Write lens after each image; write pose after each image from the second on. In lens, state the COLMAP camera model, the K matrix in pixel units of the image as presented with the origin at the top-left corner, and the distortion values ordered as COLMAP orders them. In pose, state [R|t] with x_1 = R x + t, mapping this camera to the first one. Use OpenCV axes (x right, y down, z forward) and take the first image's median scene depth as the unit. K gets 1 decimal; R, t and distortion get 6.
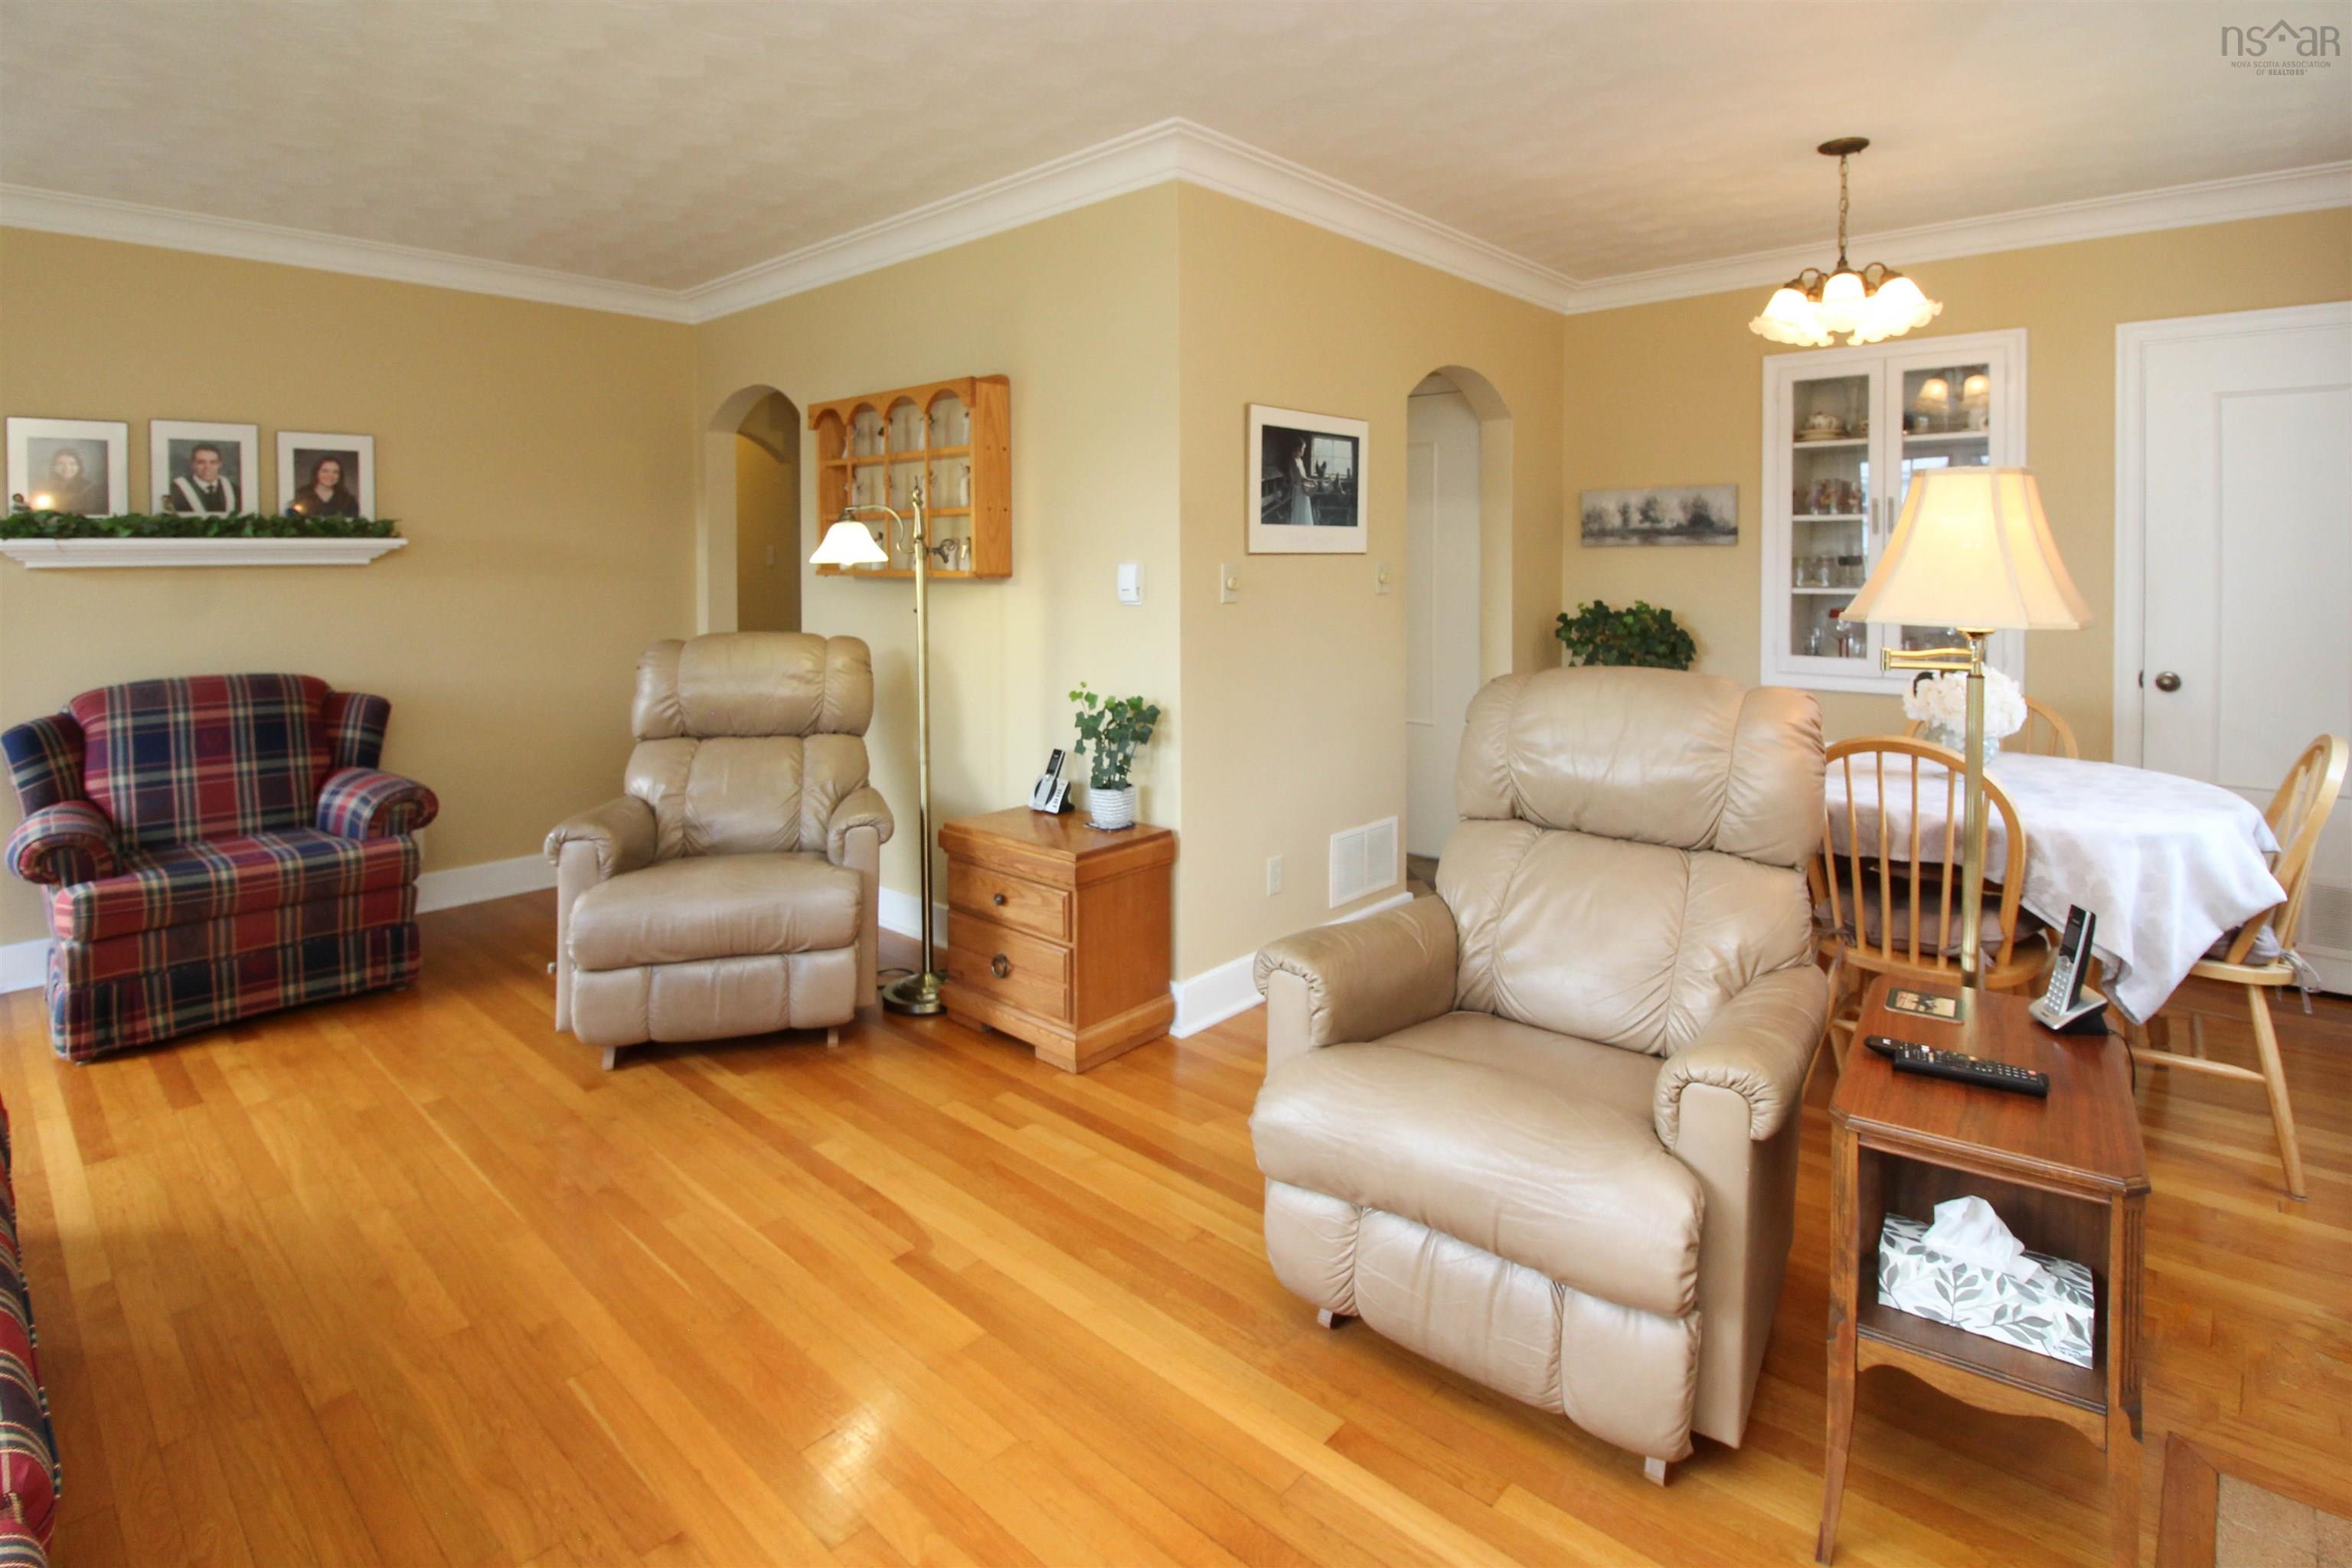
lens RADIAL K [[1110.8, 0, 1236.2], [0, 1110.8, 571.3], [0, 0, 1]] dist [-0.007429, -0.008720]
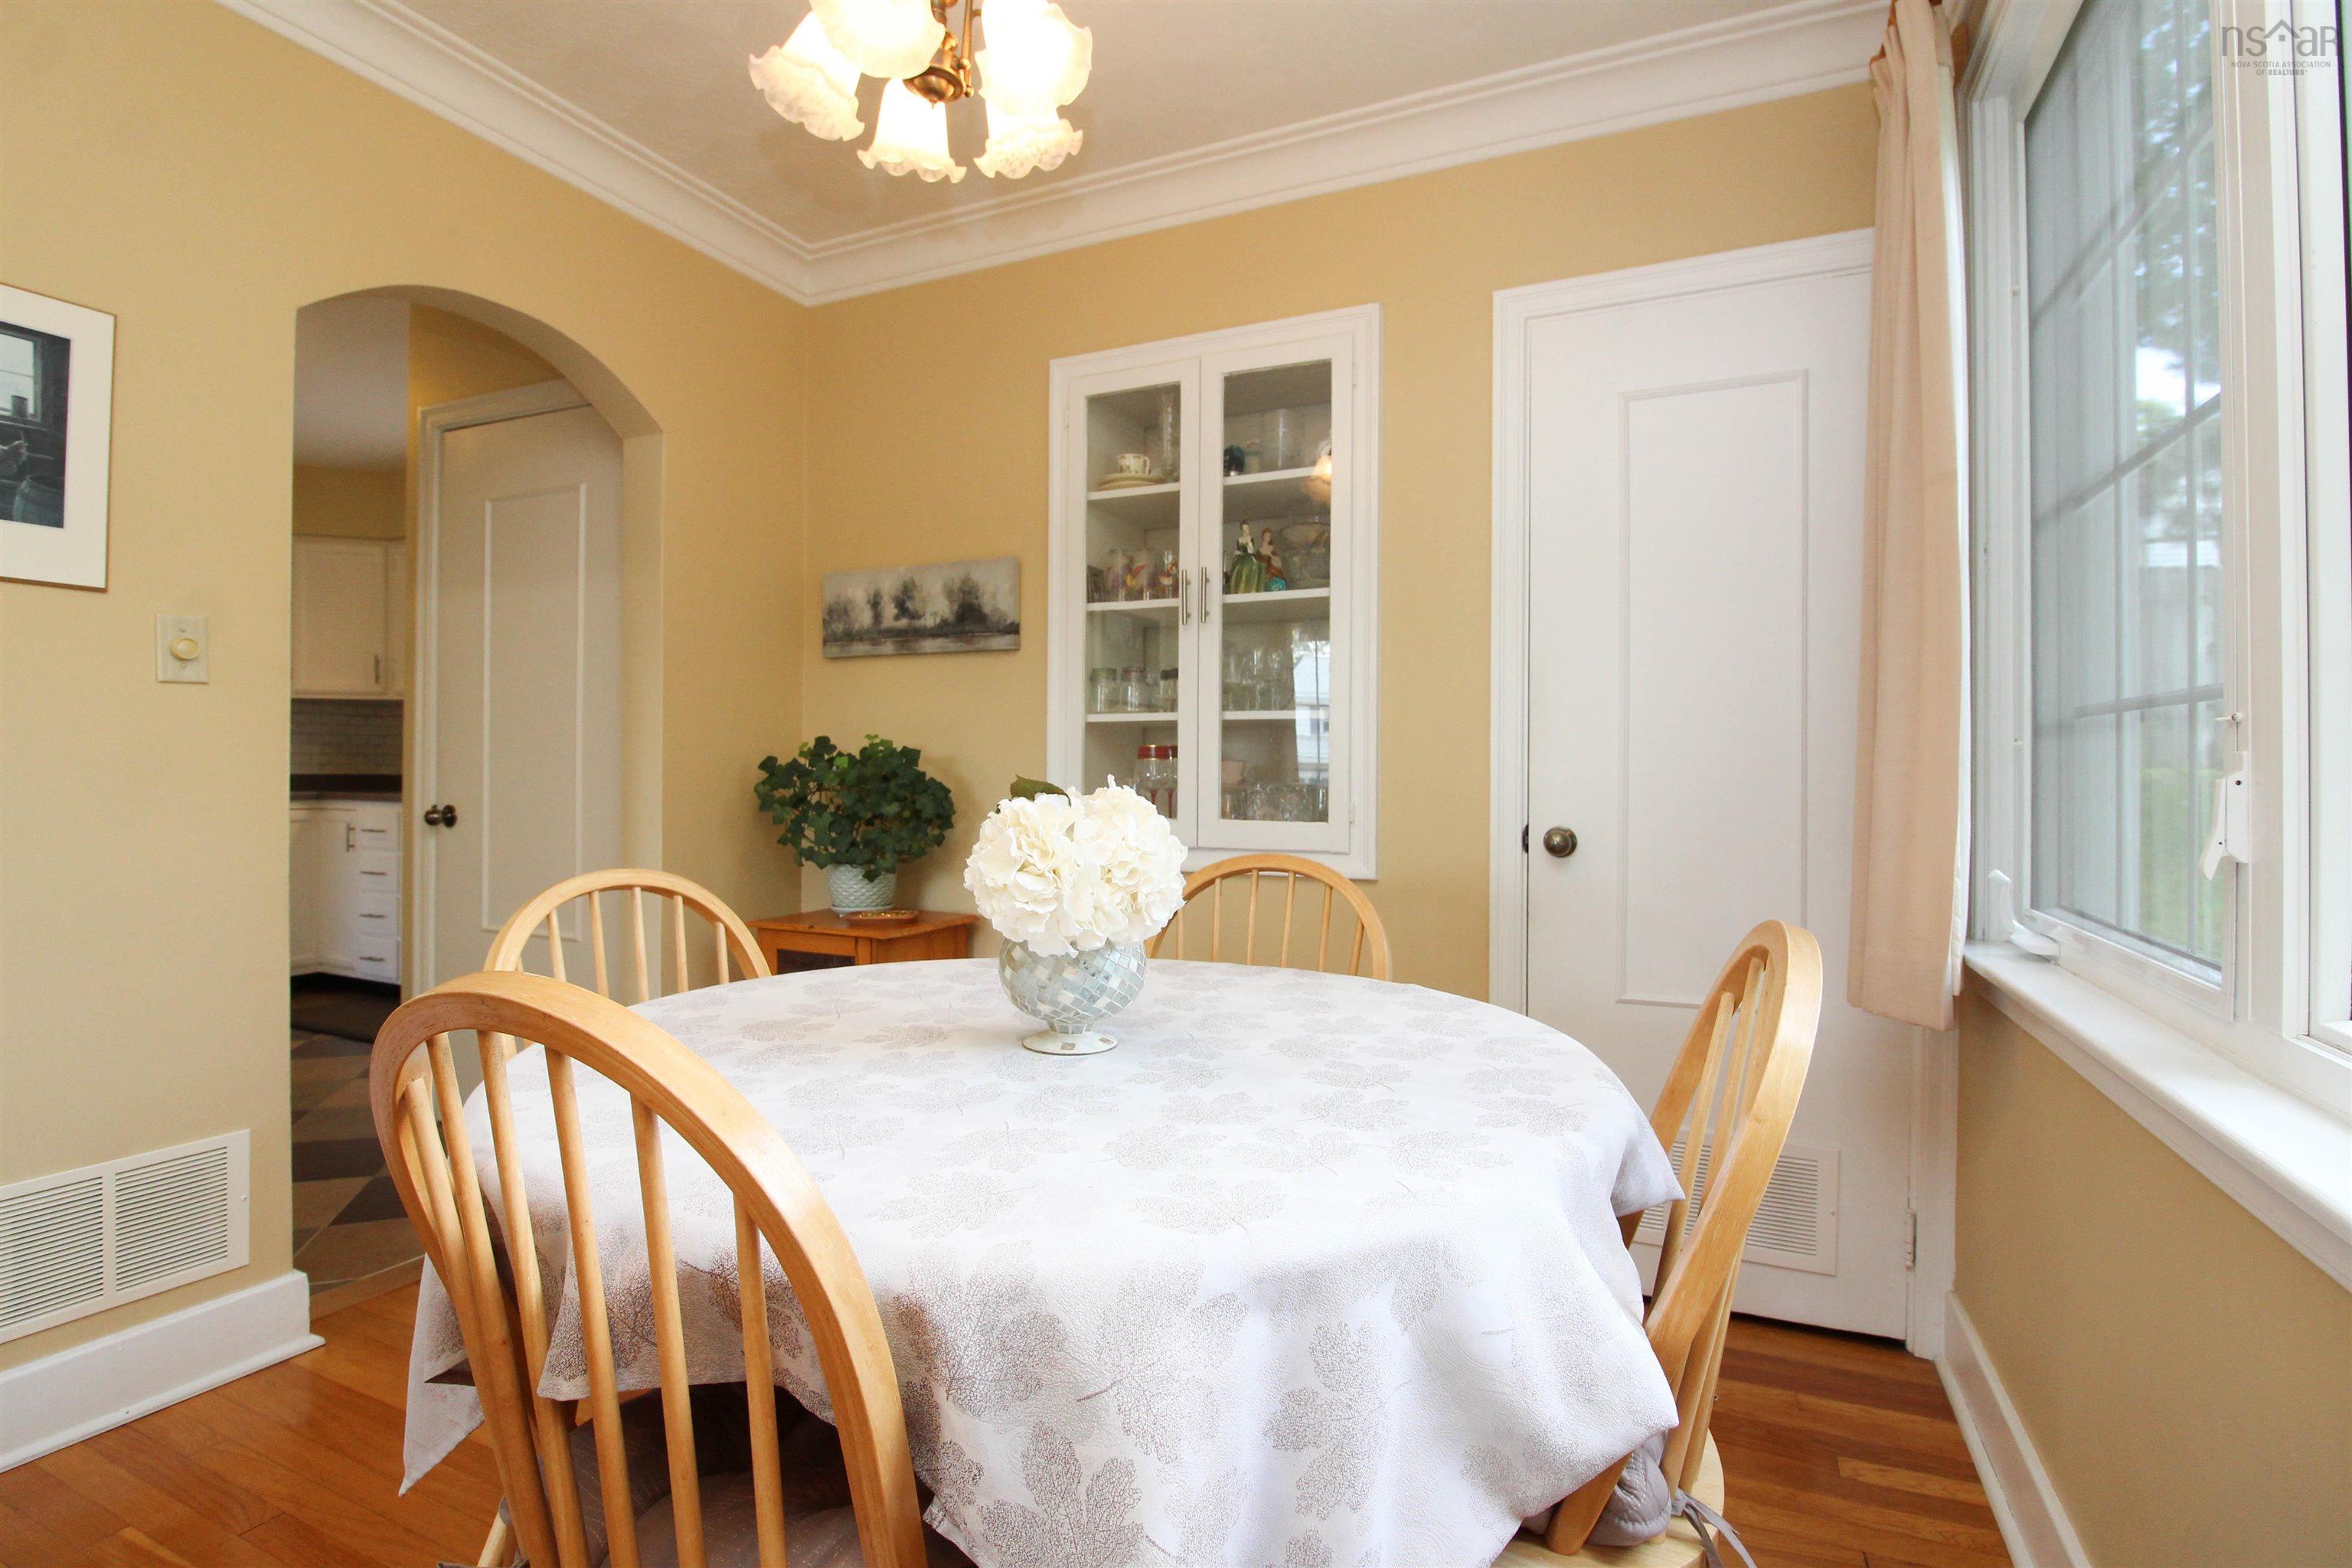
lens RADIAL K [[1110.8, 0, 1153.0], [0, 1110.8, 763.1], [0, 0, 1]] dist [-0.007429, -0.008720]
pose [[0.960719, 0.008222, 0.277402, 0.359427], [-0.005205, 0.999919, -0.011613, 0.051696], [-0.277475, 0.009713, 0.960684, 0.362544]]
